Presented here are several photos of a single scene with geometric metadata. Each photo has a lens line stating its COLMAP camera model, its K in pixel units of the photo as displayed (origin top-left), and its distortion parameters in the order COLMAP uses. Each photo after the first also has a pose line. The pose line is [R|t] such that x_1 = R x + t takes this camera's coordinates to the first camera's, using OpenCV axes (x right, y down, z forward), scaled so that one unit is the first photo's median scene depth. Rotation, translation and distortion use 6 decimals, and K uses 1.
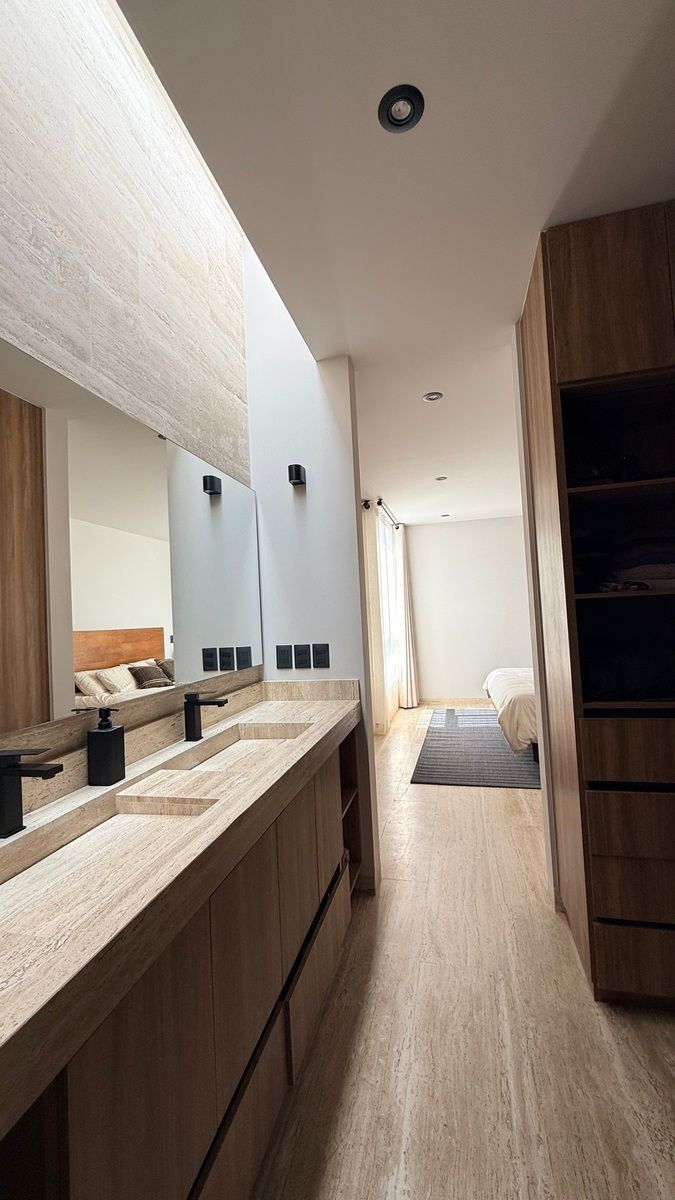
lens RADIAL K [[482.5, 0, 338.1], [0, 482.5, 599.6], [0, 0, 1]] dist [0.001278, -0.000557]
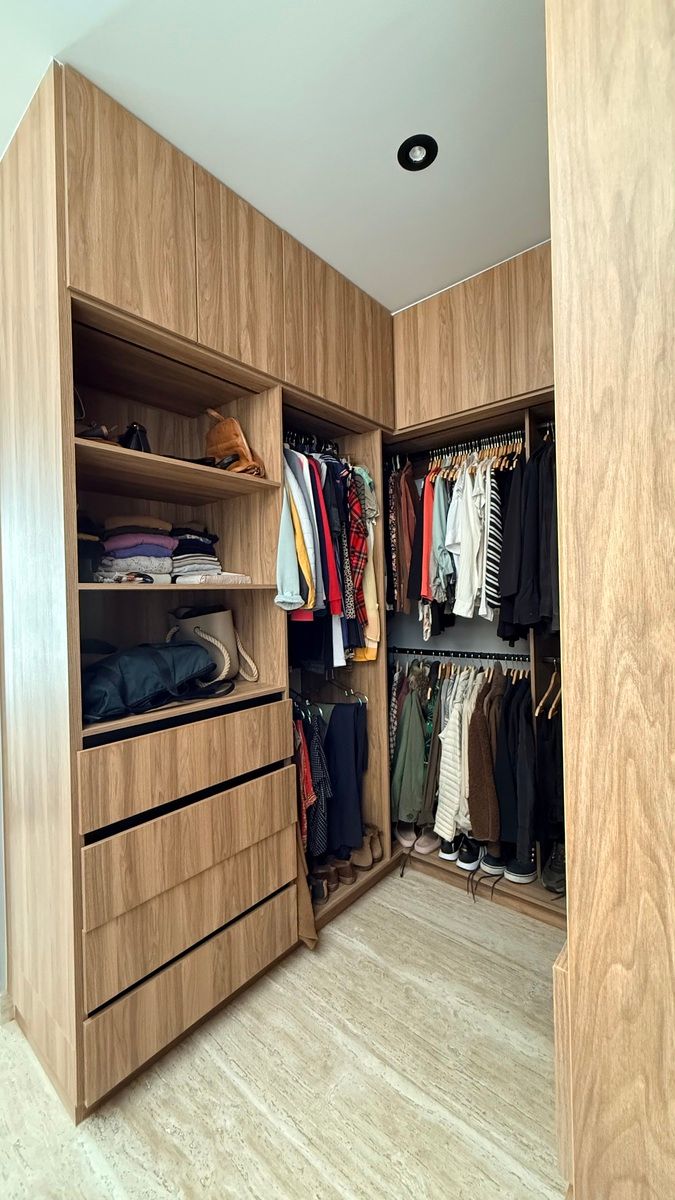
lens RADIAL K [[482.5, 0, 342.0], [0, 482.5, 600.7], [0, 0, 1]] dist [0.001278, -0.000557]
pose [[0.445490, 0.039426, 0.894418, 0.013823], [-0.041211, 0.998874, -0.023505, 0.018064], [-0.894338, -0.026389, 0.446613, 0.315650]]
